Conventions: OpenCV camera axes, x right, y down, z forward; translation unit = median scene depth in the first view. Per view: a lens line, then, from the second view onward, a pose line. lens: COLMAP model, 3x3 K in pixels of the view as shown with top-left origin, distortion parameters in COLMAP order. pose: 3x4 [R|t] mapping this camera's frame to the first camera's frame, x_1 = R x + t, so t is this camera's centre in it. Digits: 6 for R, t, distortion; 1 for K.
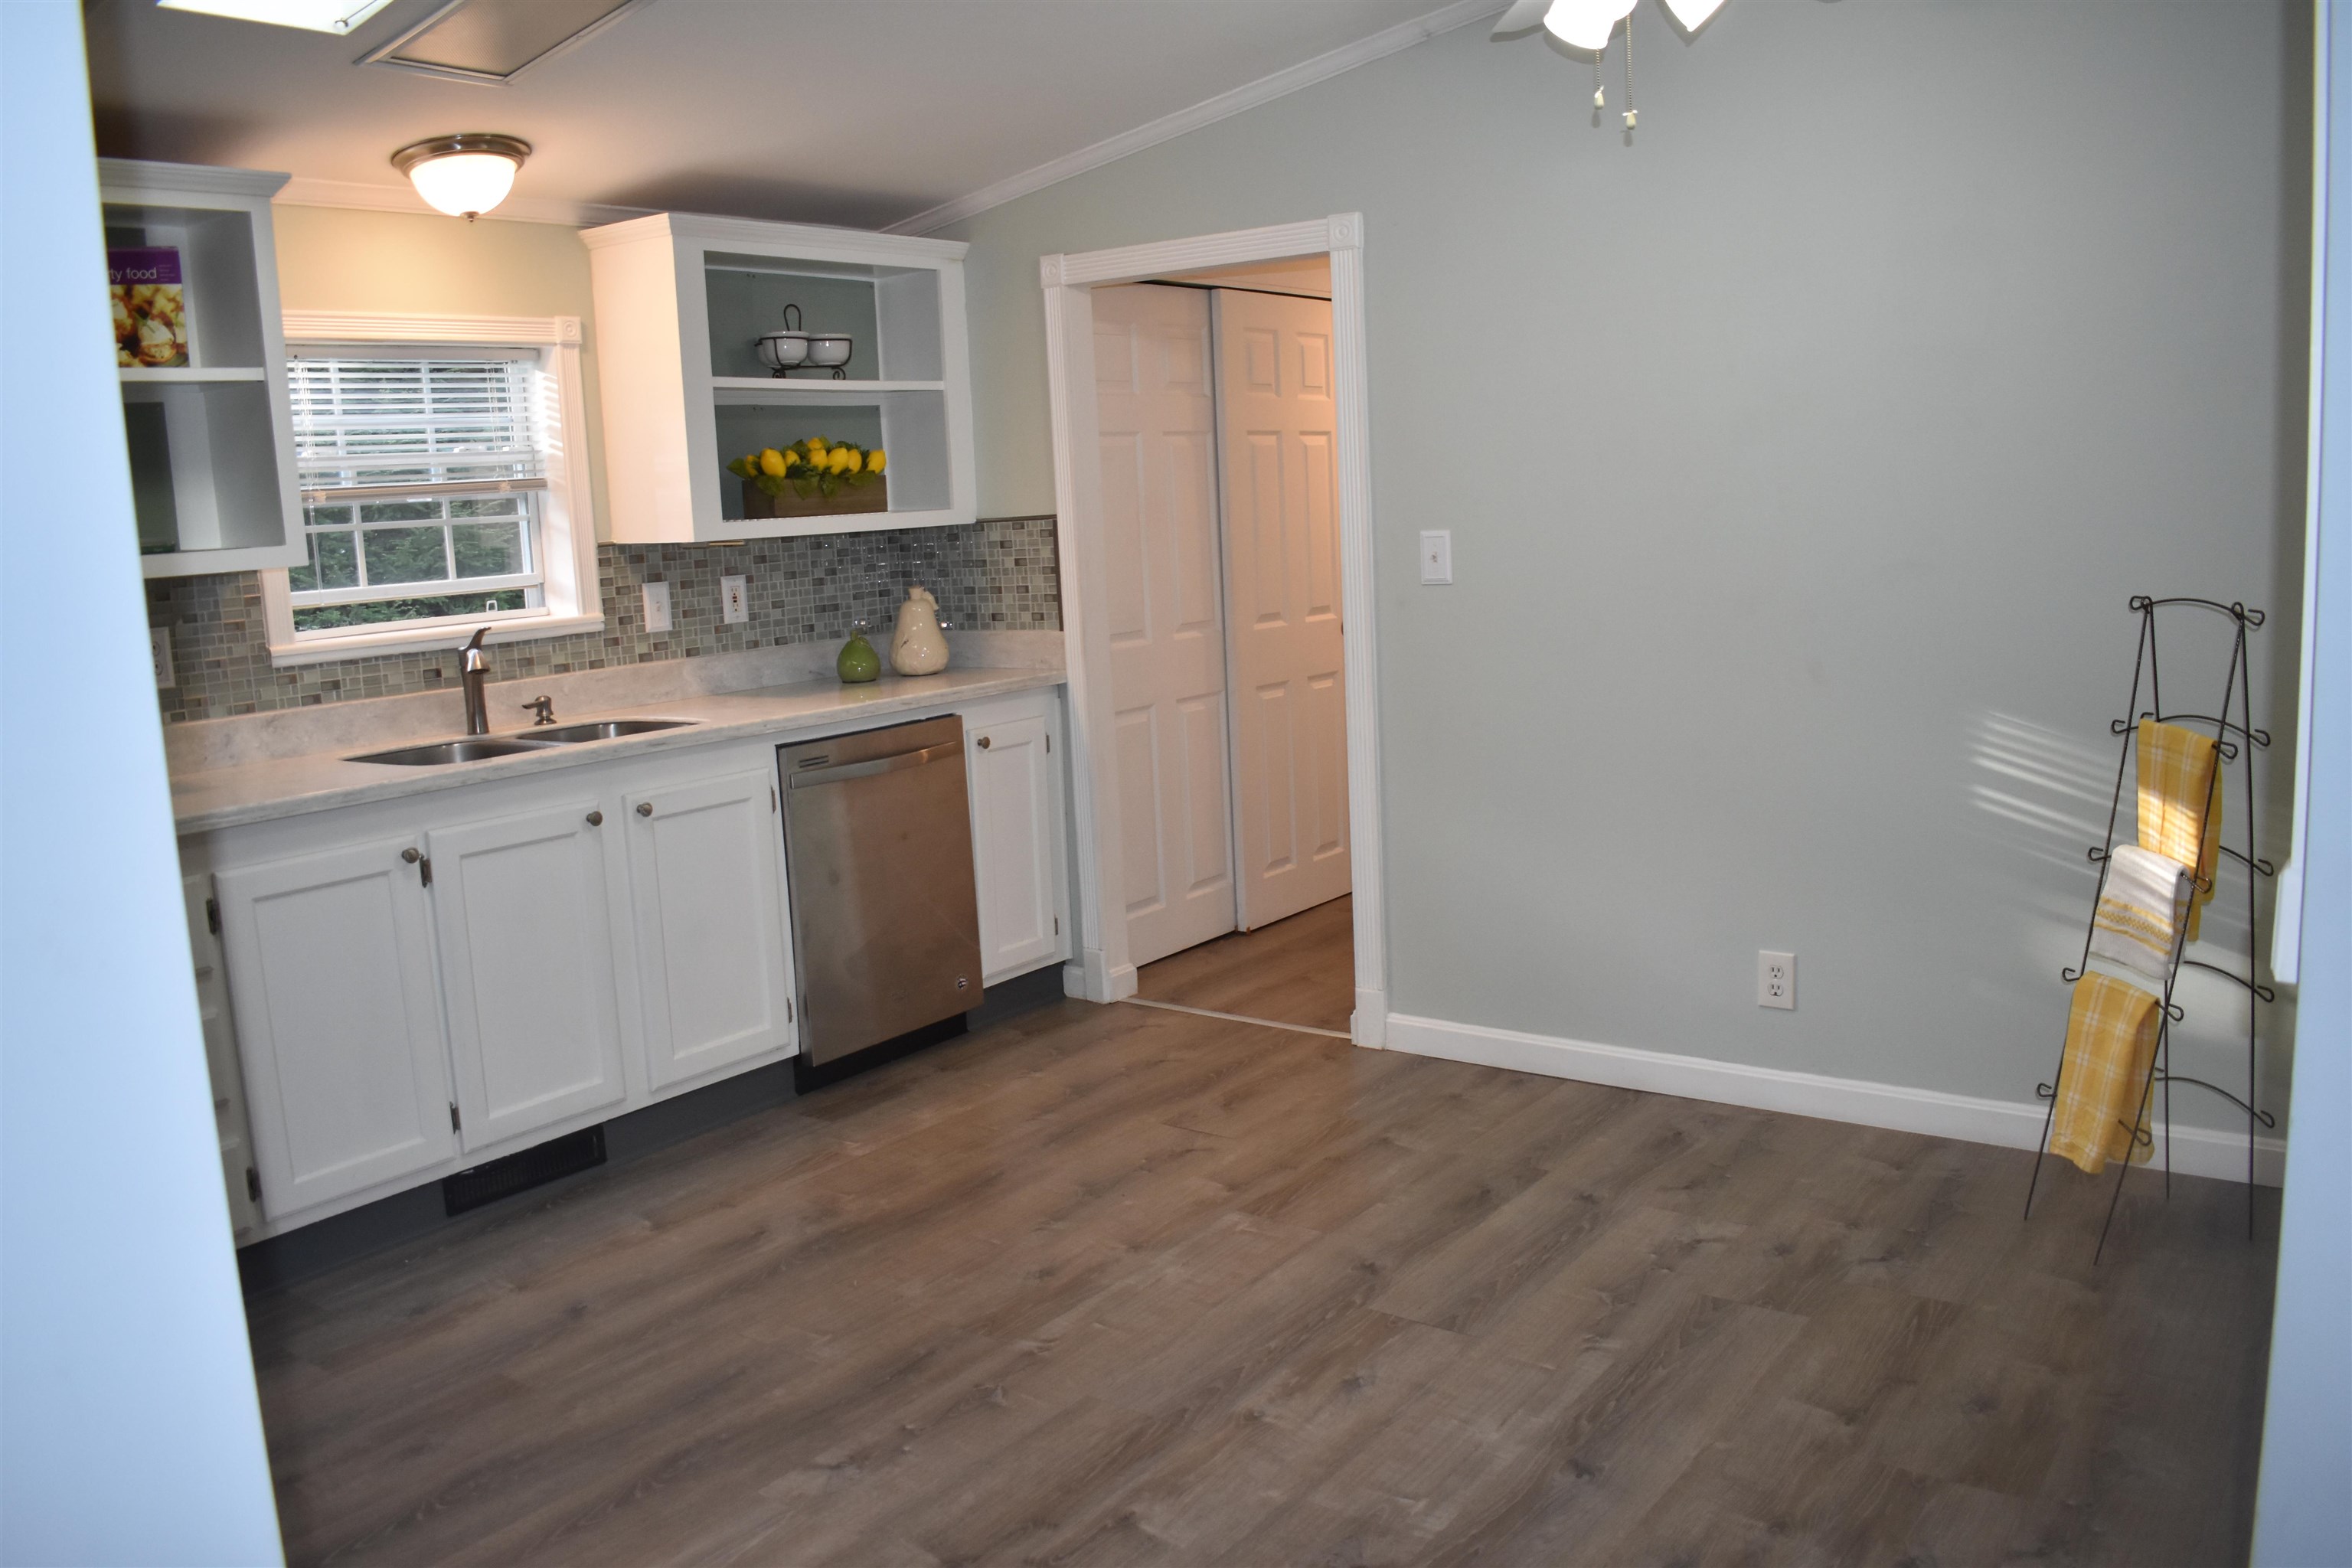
lens RADIAL K [[1894.5, 0, 1176.0], [0, 1894.5, 784.0], [0, 0, 1]] dist [-0.078678, 0.001998]
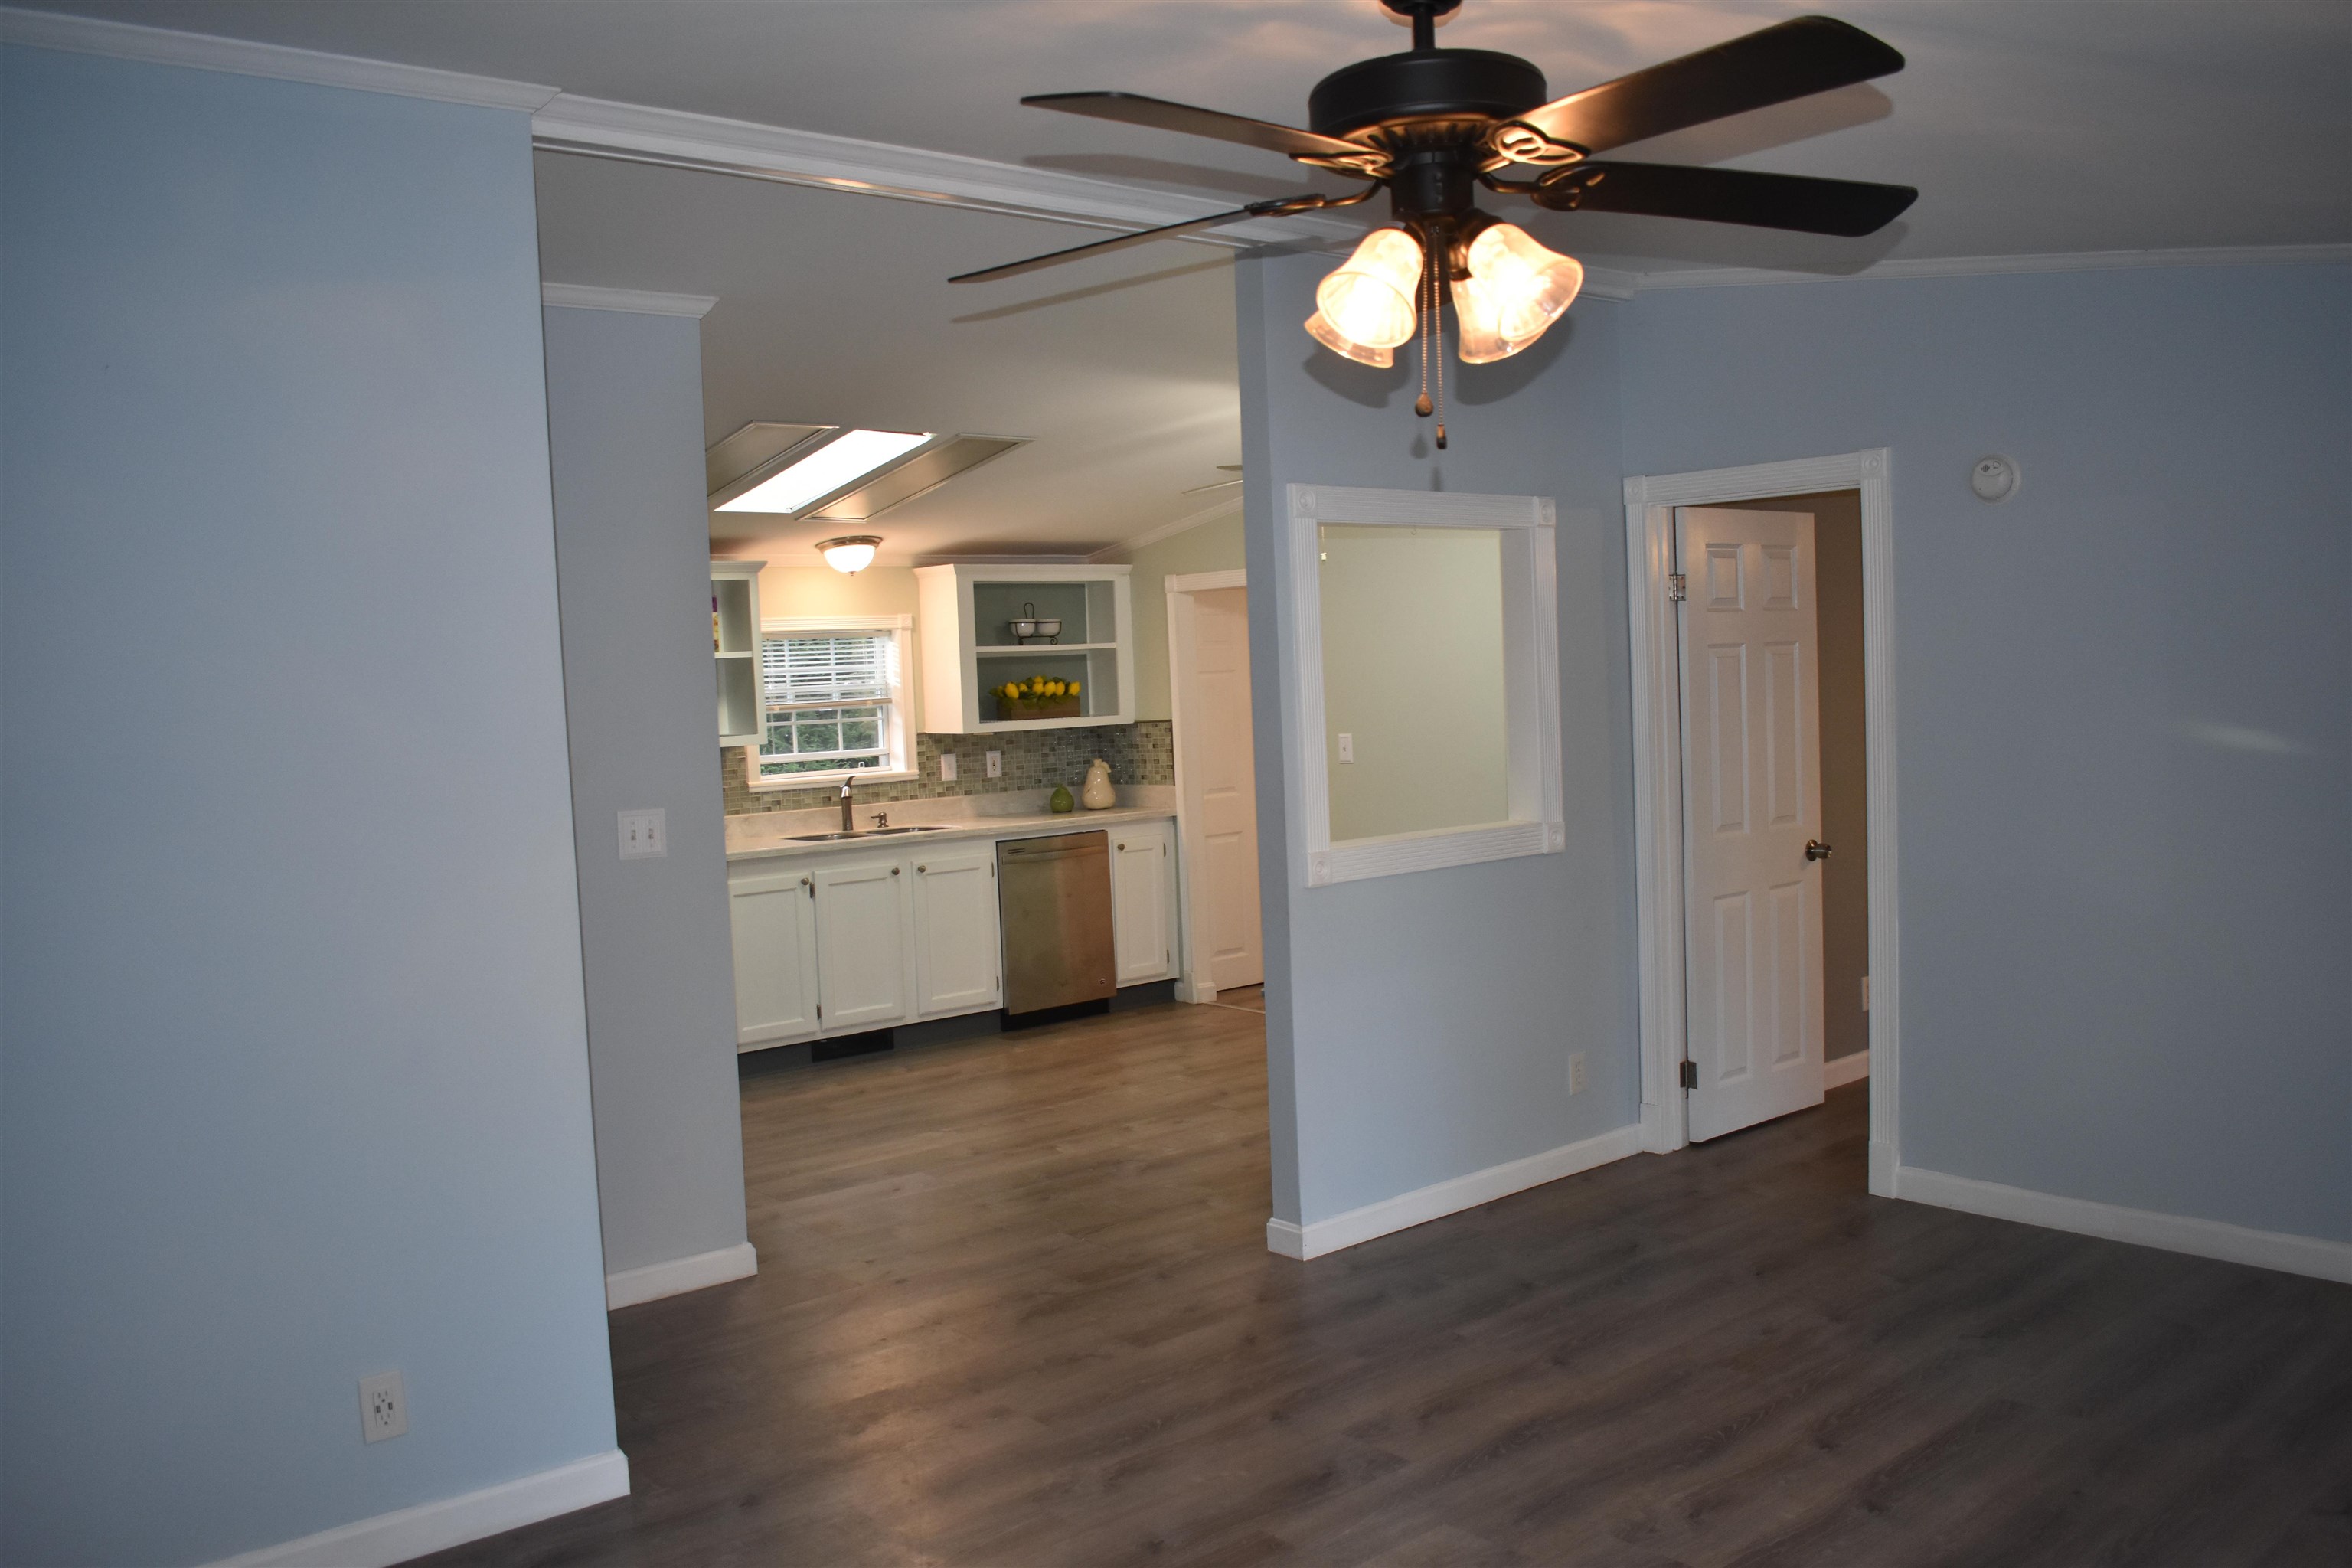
lens RADIAL K [[1894.5, 0, 1176.0], [0, 1894.5, 784.0], [0, 0, 1]] dist [-0.078678, 0.001998]
pose [[0.971782, 0.020035, -0.235029, 0.389794], [-0.040576, 0.995733, -0.082886, 0.068967], [0.232366, 0.090084, 0.968448, -0.767342]]
